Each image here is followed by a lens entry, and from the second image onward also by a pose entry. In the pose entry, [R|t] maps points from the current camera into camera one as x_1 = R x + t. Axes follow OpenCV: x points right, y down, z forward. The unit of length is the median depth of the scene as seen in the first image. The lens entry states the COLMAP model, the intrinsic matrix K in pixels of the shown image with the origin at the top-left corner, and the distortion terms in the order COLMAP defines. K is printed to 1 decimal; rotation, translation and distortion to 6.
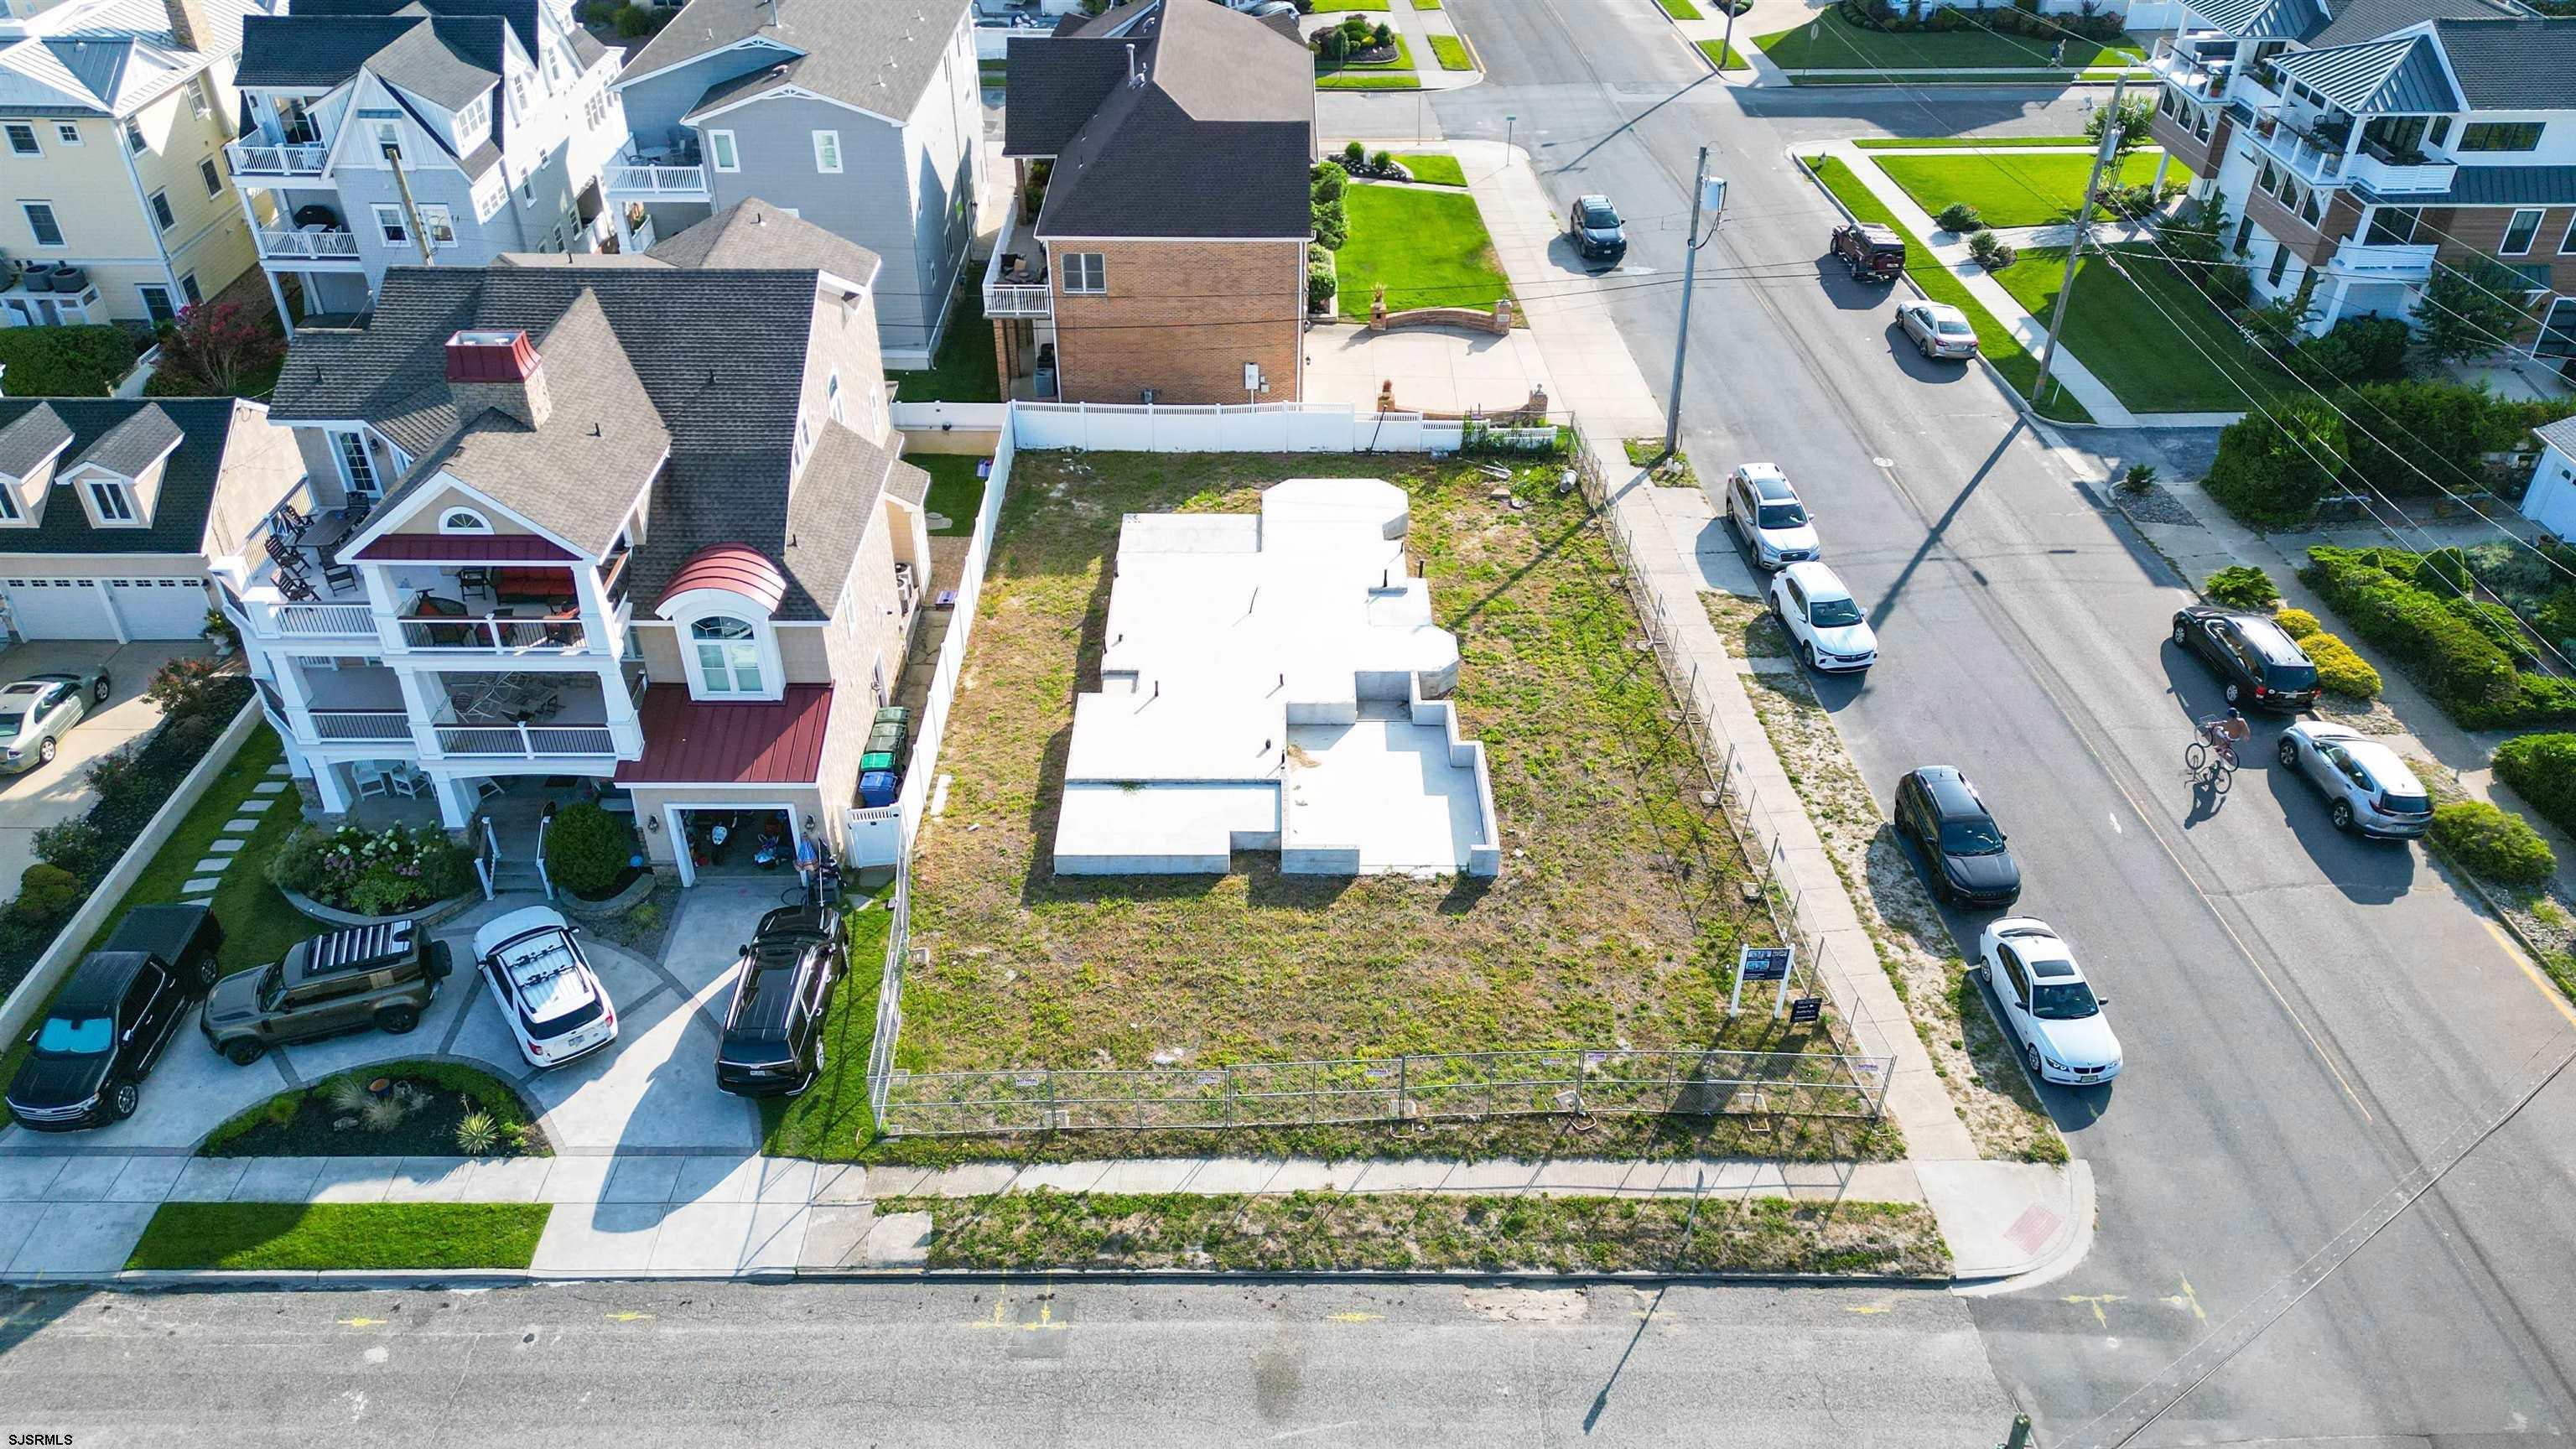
lens RADIAL K [[1792.1, 0, 1271.5], [0, 1792.1, 723.4], [0, 0, 1]] dist [0.085933, -0.087438]
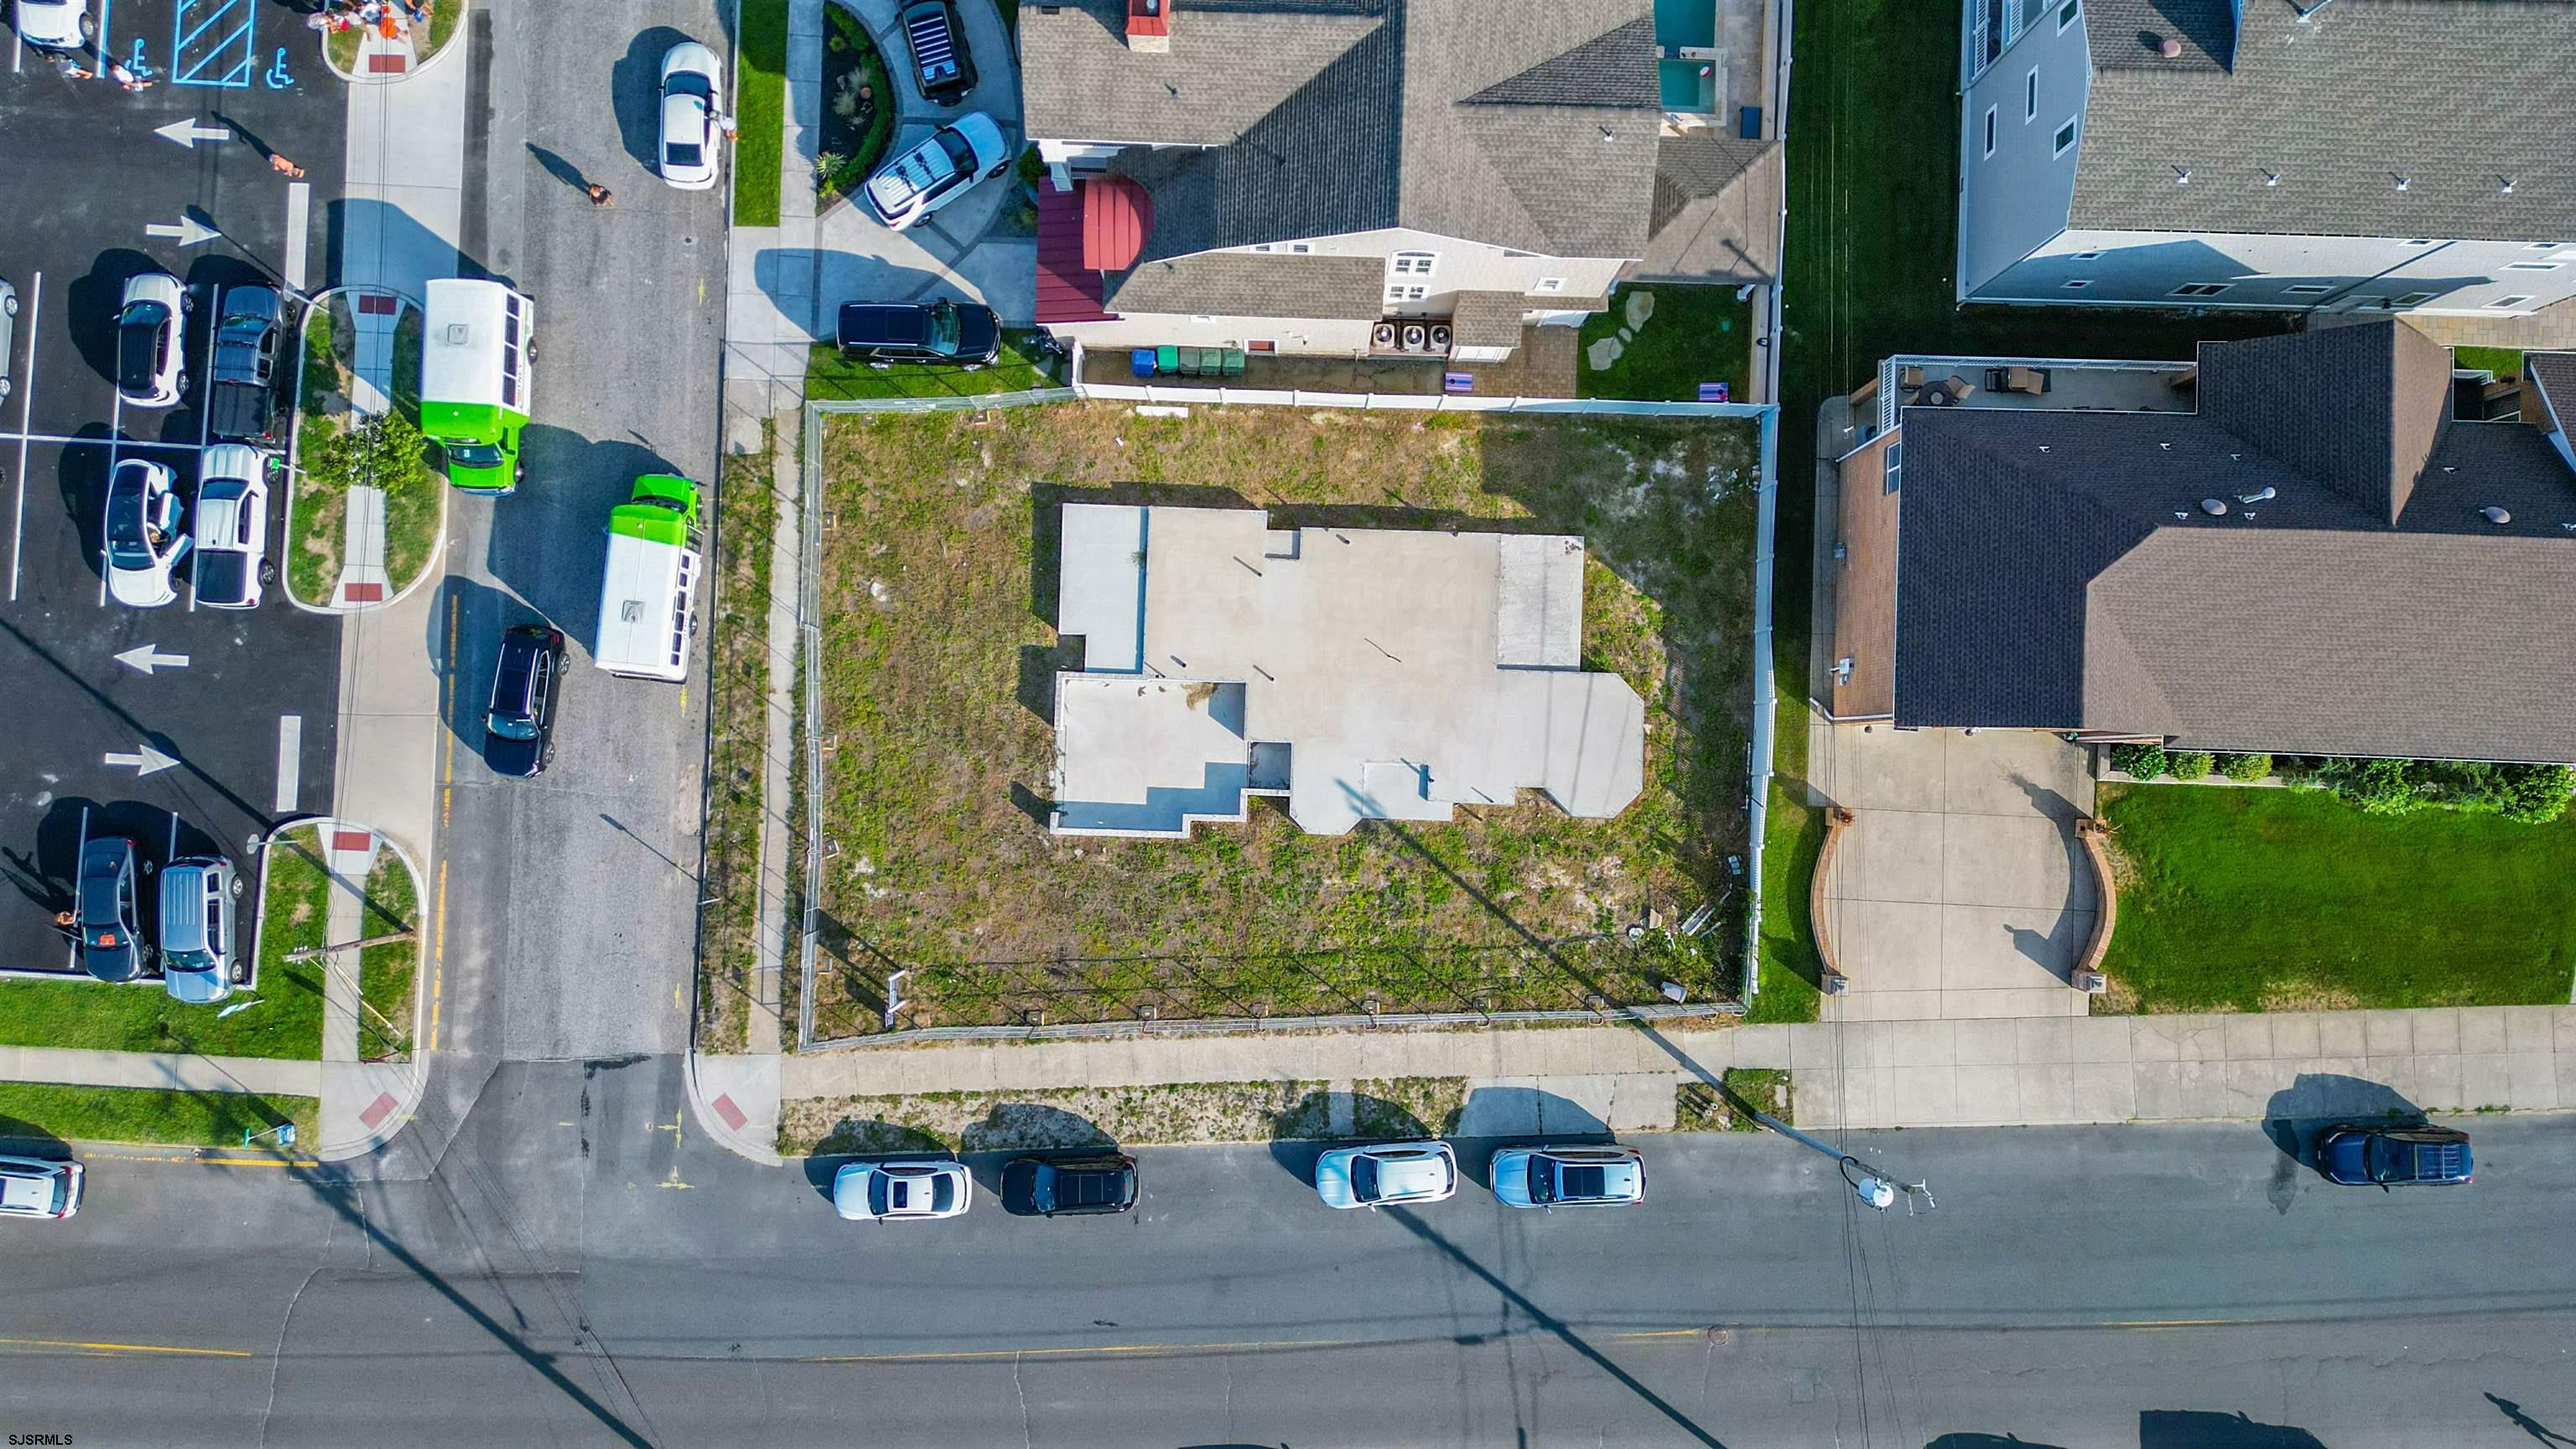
lens RADIAL K [[1792.1, 0, 1274.4], [0, 1792.1, 709.4], [0, 0, 1]] dist [0.085933, -0.087438]
pose [[-0.033090, 0.998829, -0.035292, 0.074544], [-0.576460, 0.009773, 0.817067, -1.092626], [0.816455, 0.047381, 0.575462, 0.349549]]
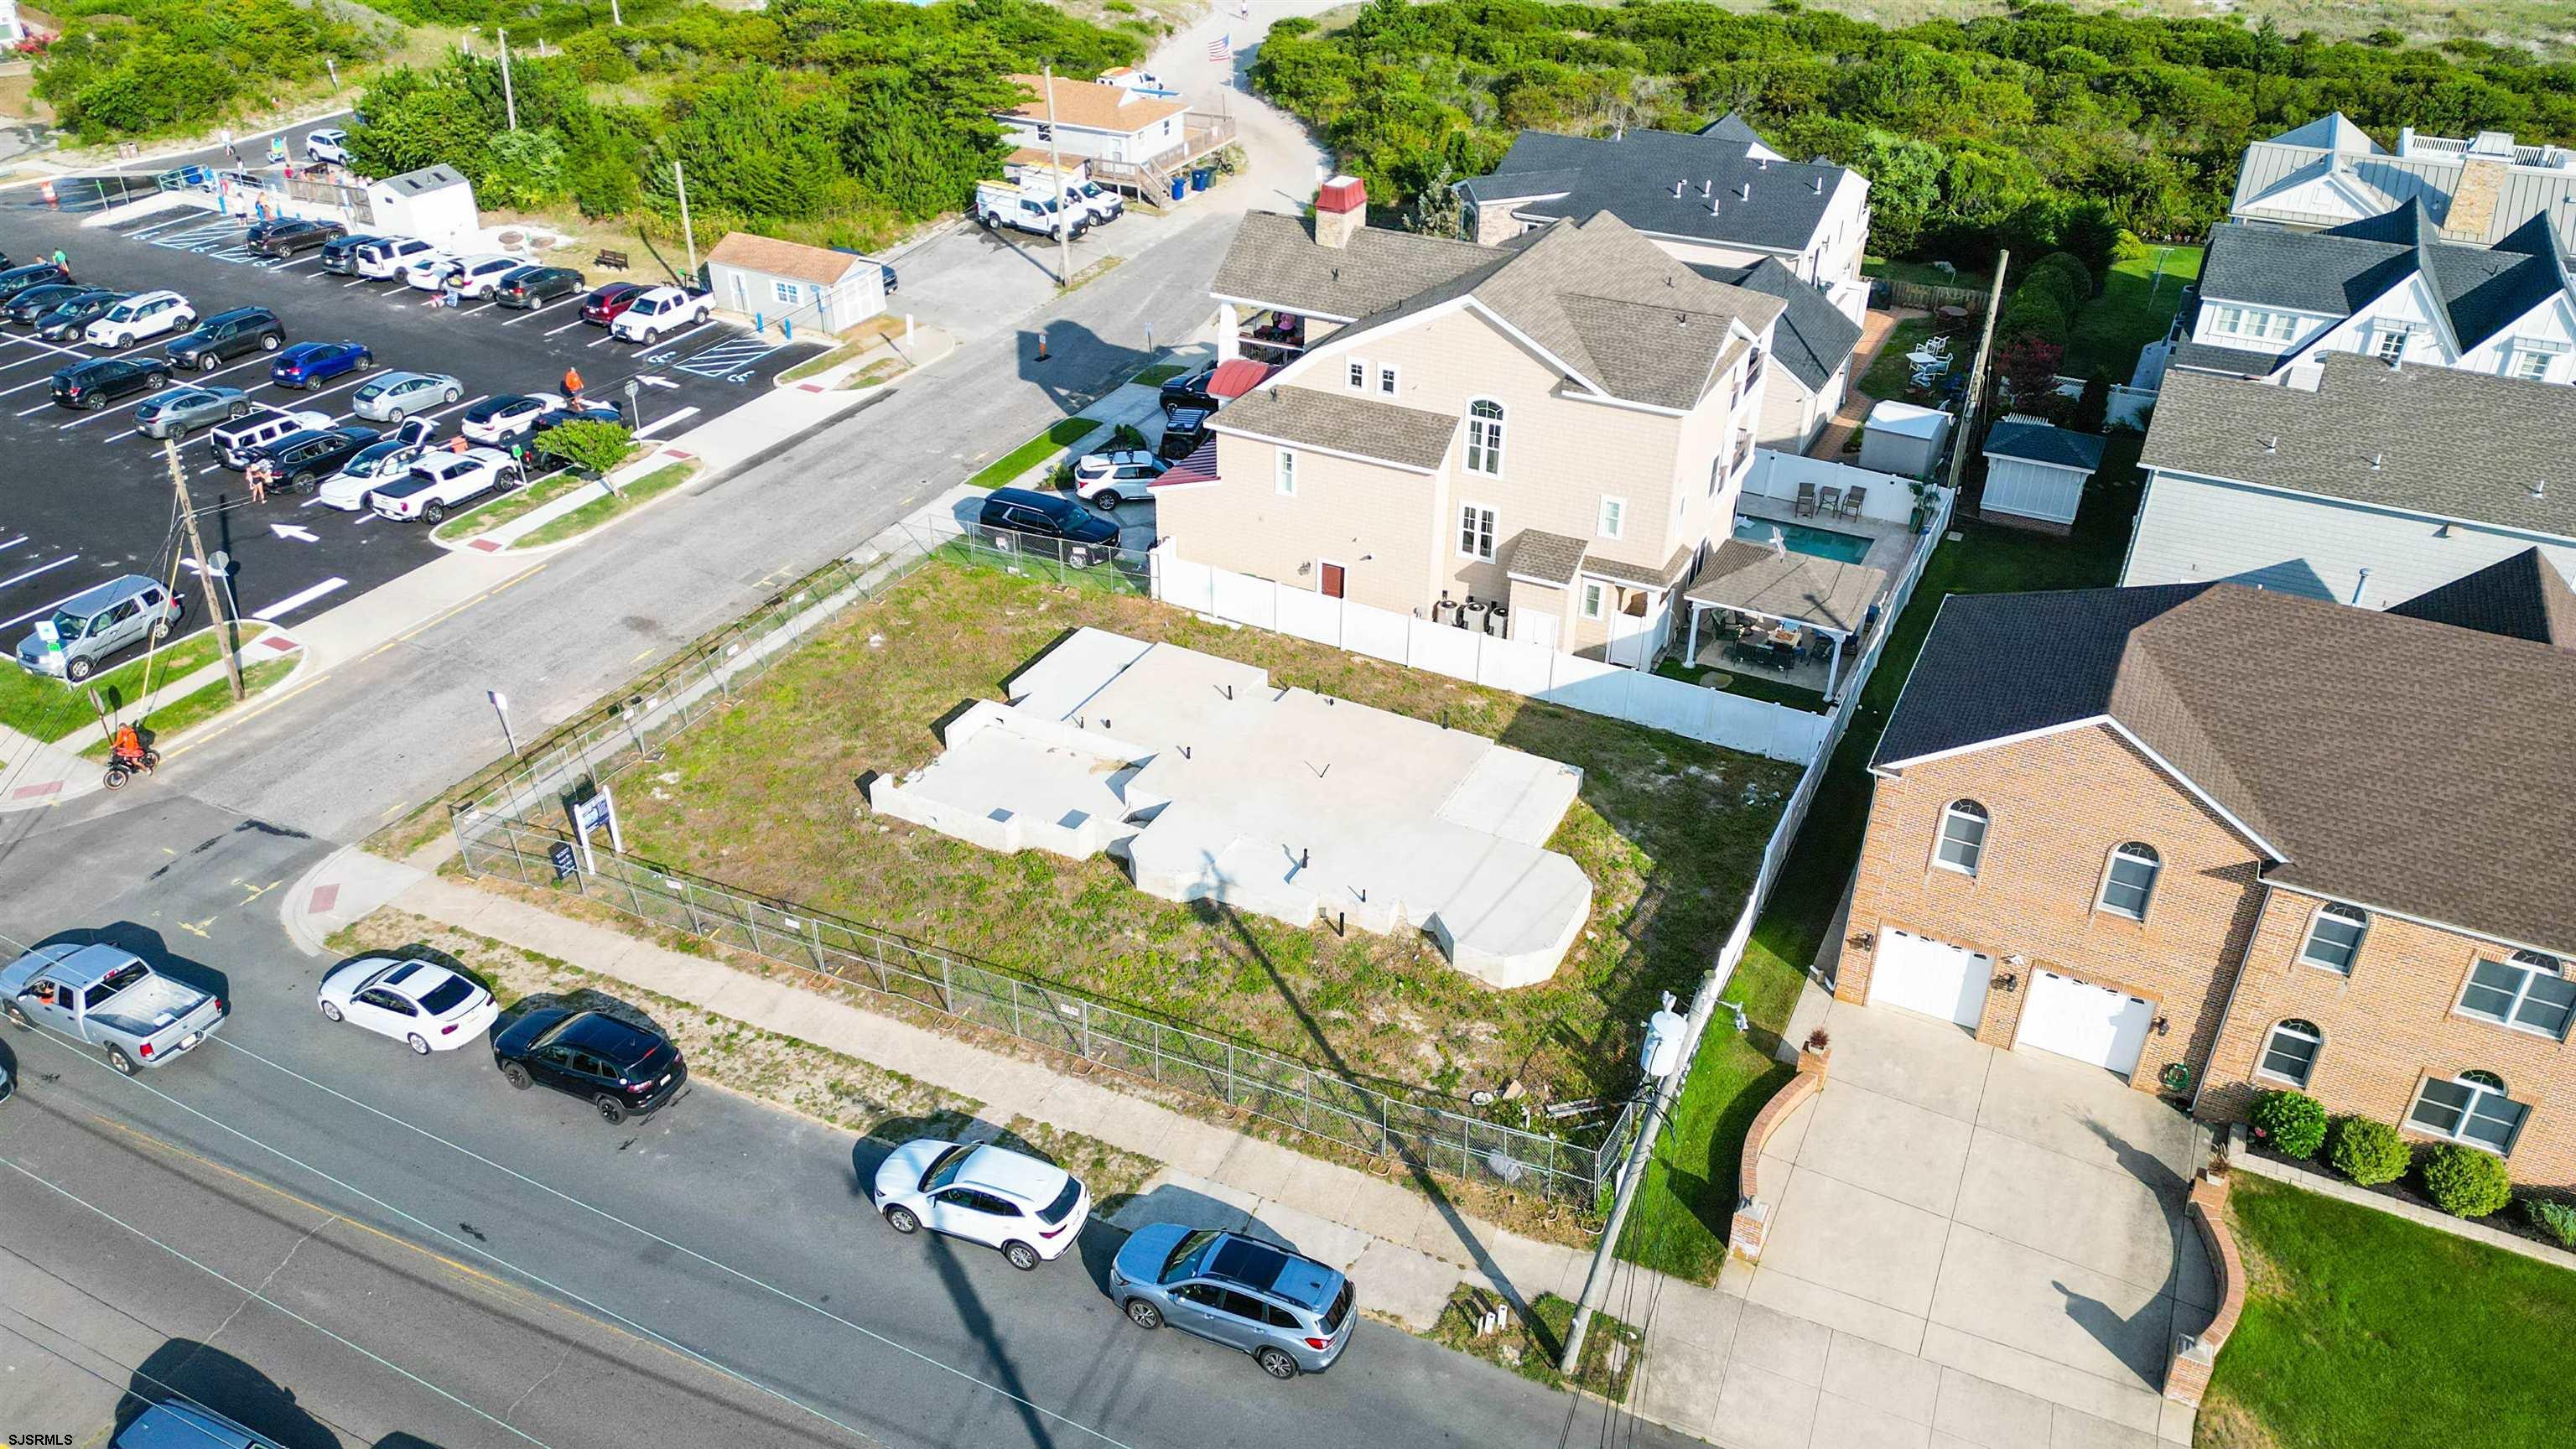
lens RADIAL K [[1792.1, 0, 1276.8], [0, 1792.1, 723.0], [0, 0, 1]] dist [0.085933, -0.087438]
pose [[-0.462636, 0.459706, -0.758049, 0.832206], [-0.518608, 0.553164, 0.651963, -0.806923], [0.719037, 0.694752, -0.017506, 1.144853]]
